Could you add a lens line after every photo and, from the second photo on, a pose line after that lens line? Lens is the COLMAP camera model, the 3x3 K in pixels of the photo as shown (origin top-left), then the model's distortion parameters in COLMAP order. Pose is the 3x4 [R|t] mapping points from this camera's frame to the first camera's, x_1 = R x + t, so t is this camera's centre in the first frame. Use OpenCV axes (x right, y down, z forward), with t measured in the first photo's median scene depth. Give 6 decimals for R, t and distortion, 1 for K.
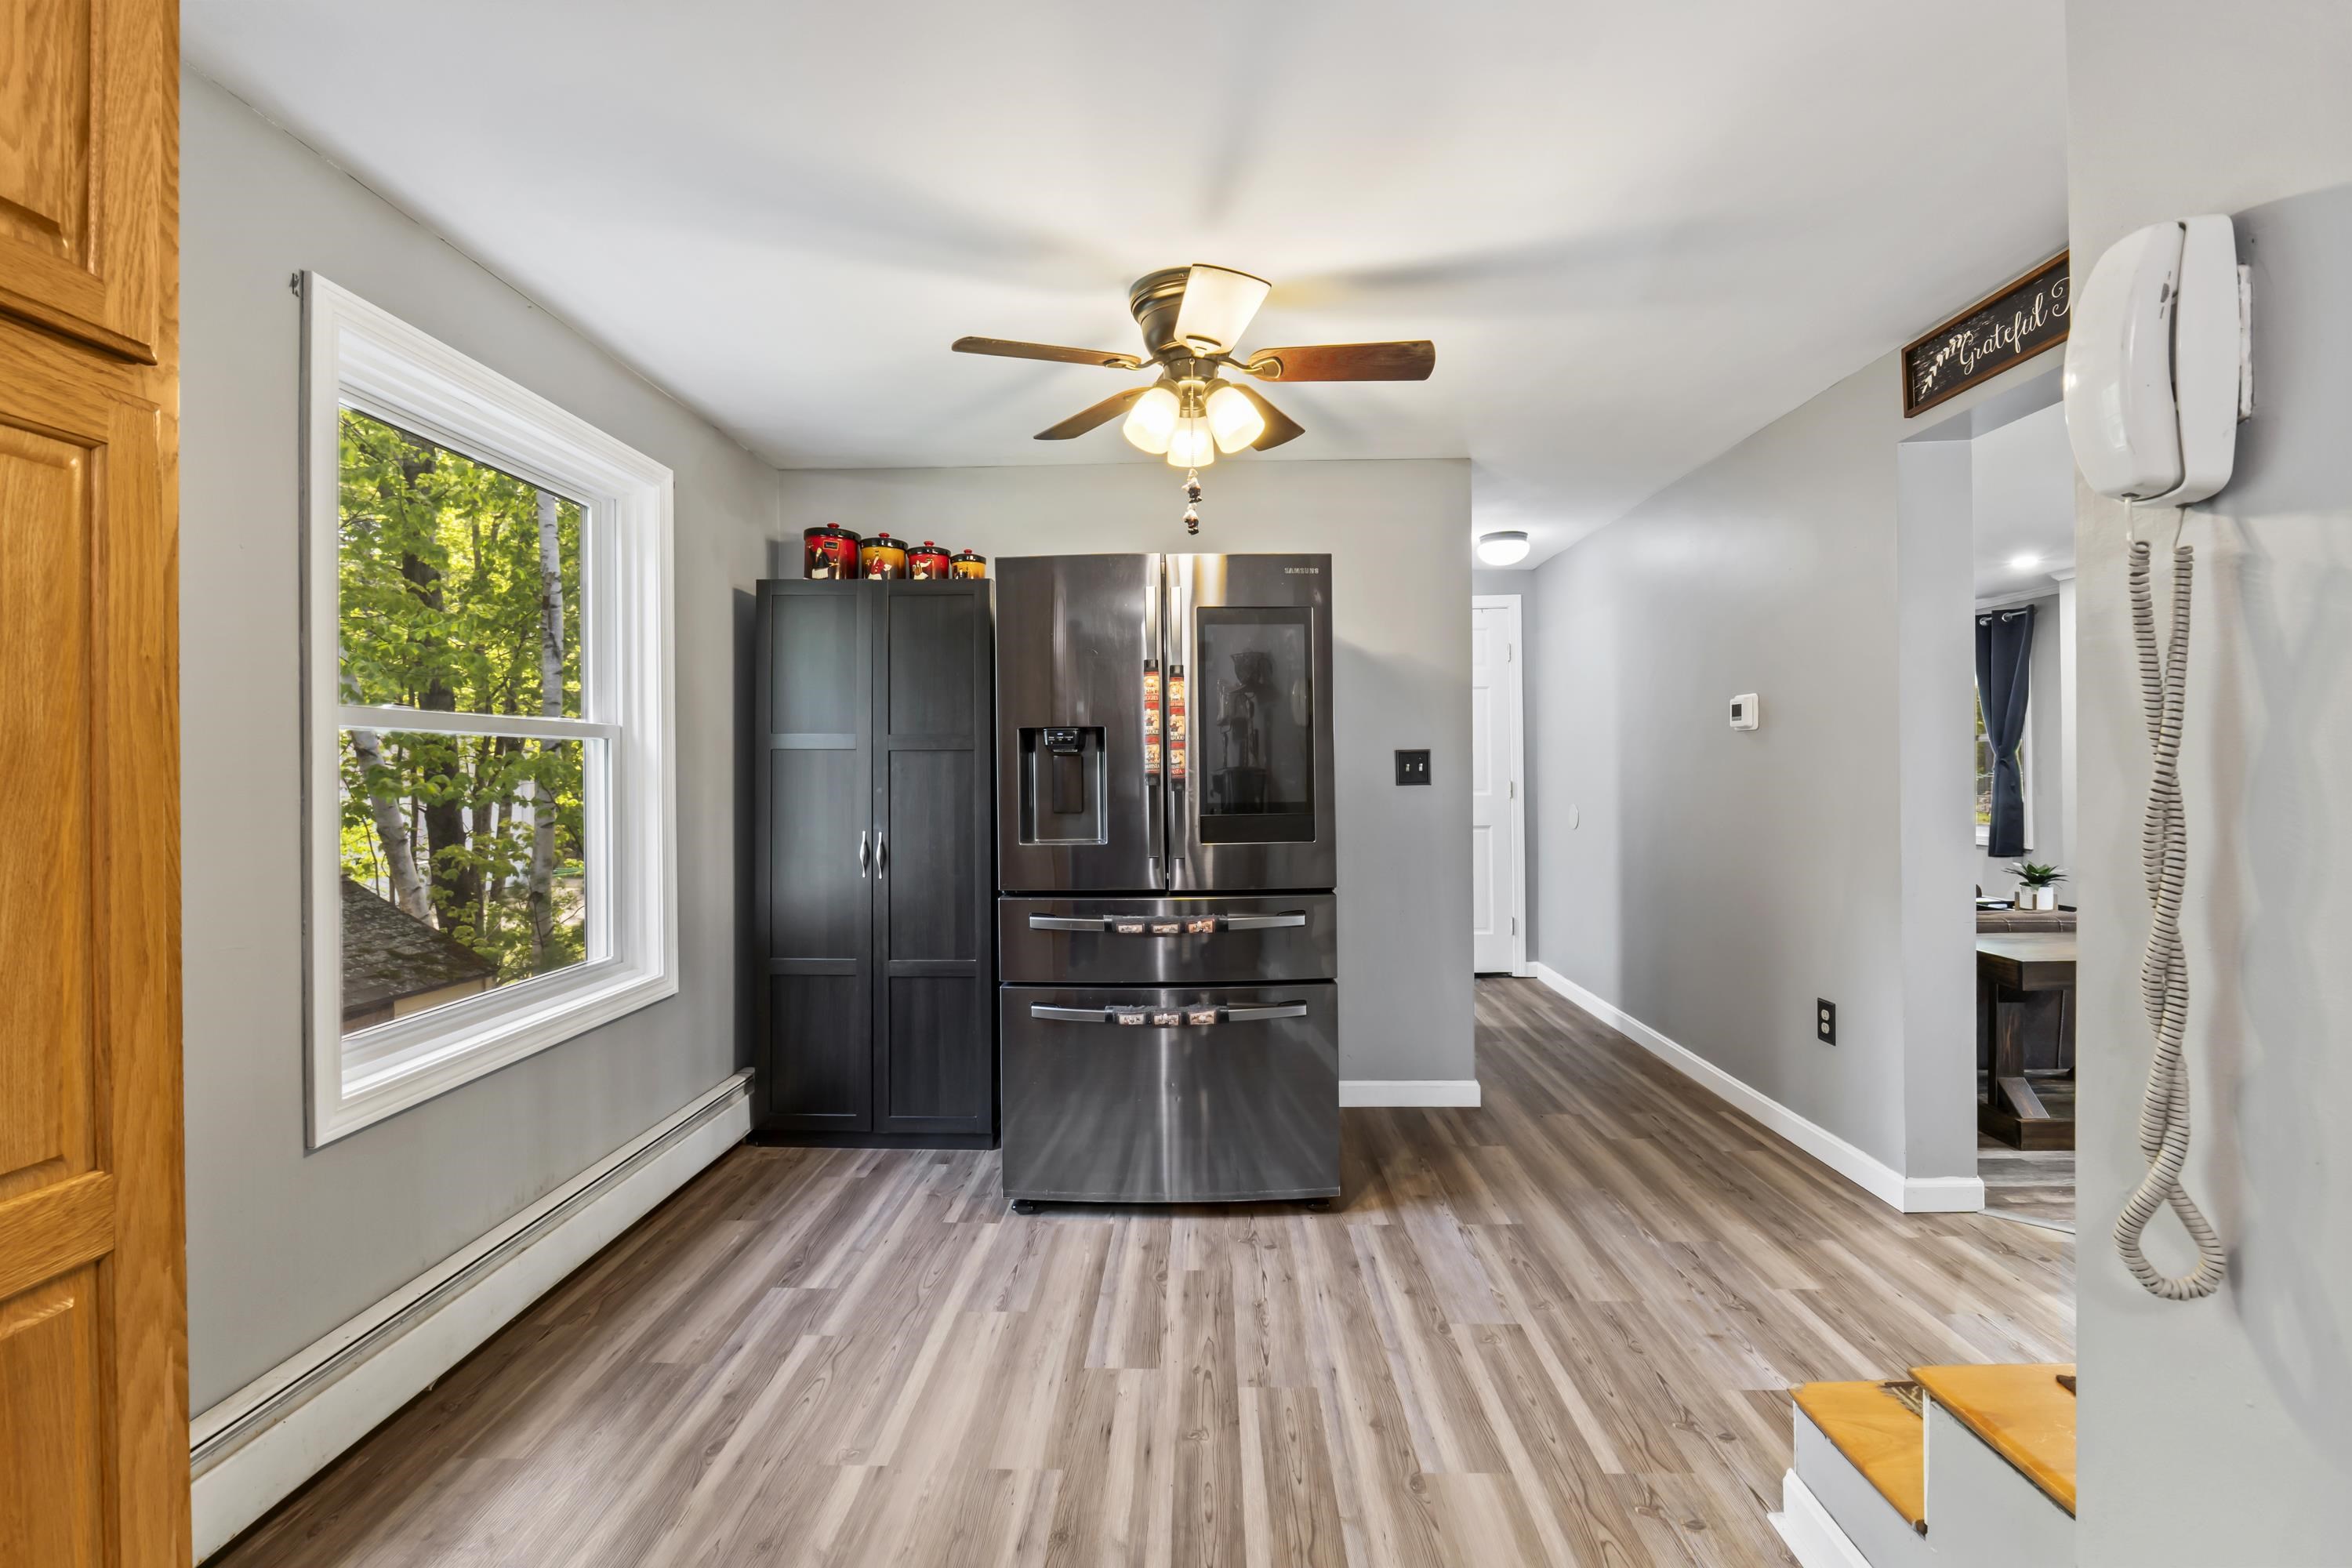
lens RADIAL K [[991.3, 0, 1182.2], [0, 991.3, 767.4], [0, 0, 1]] dist [-0.009659, 0.000741]
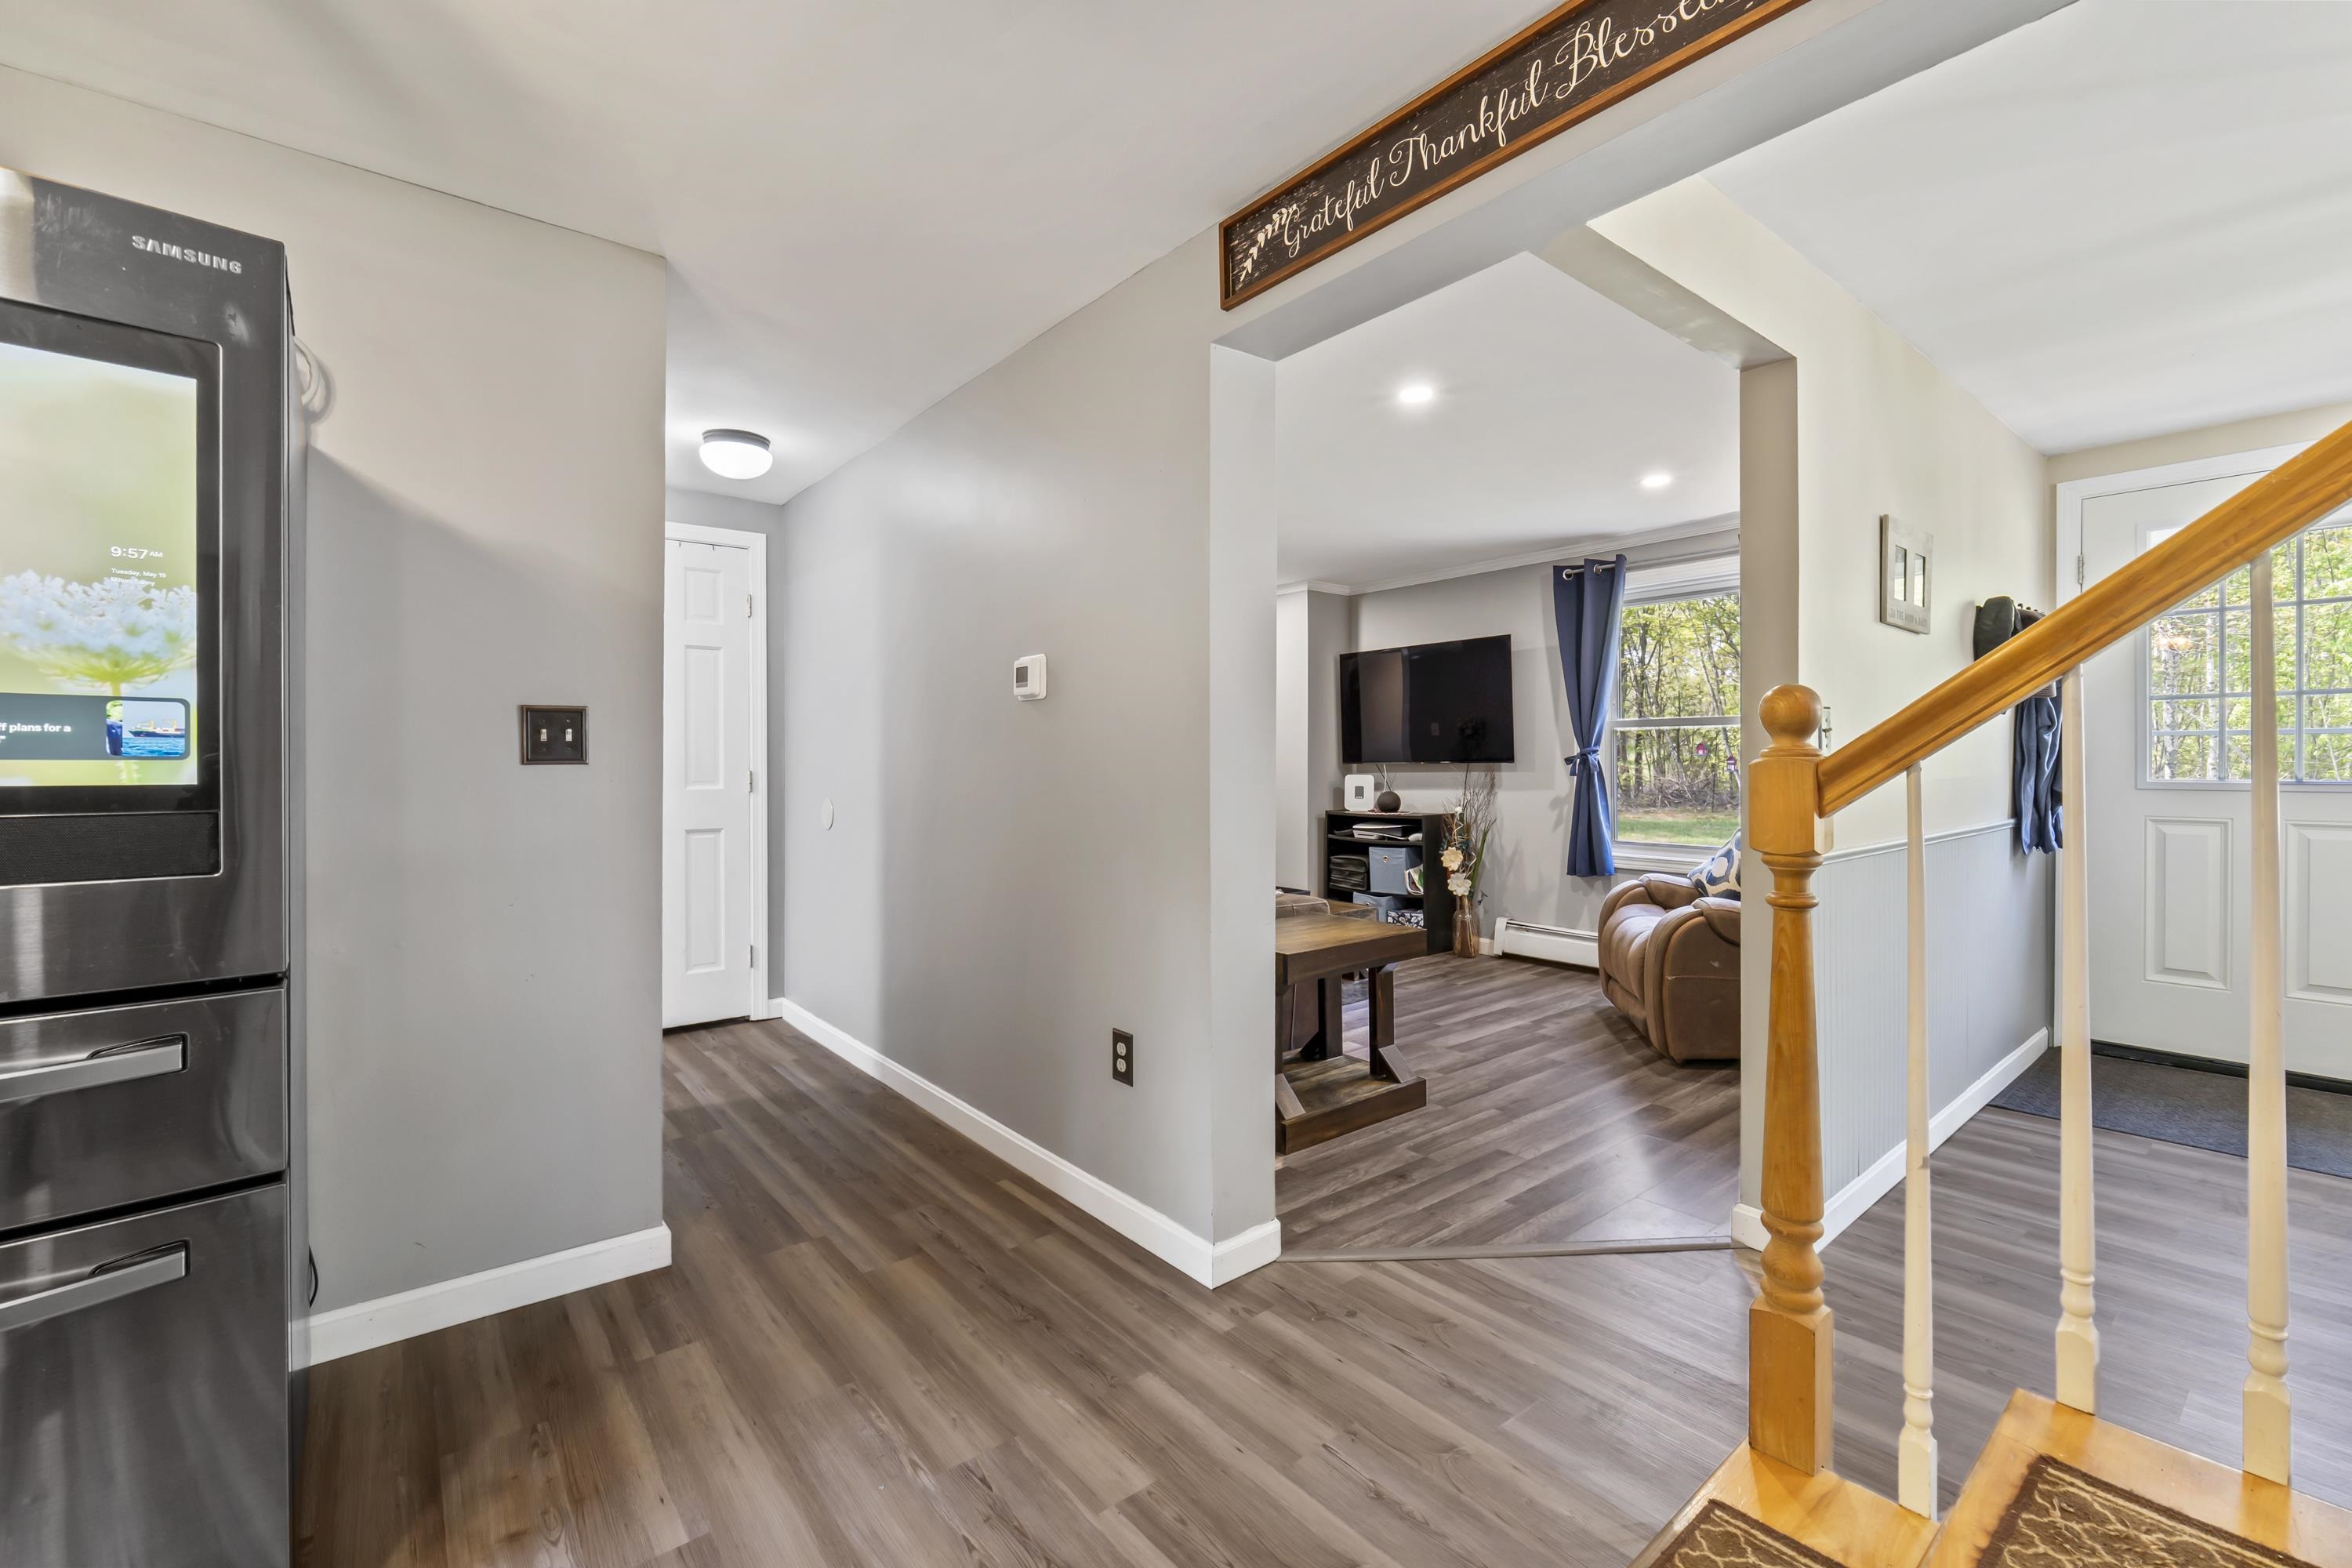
lens RADIAL K [[991.3, 0, 1174.2], [0, 991.3, 763.3], [0, 0, 1]] dist [-0.009659, 0.000741]
pose [[0.764322, 0.011794, 0.644727, 0.174998], [-0.006511, 0.999923, -0.010572, 0.027406], [-0.644802, 0.003882, 0.764340, 0.386837]]
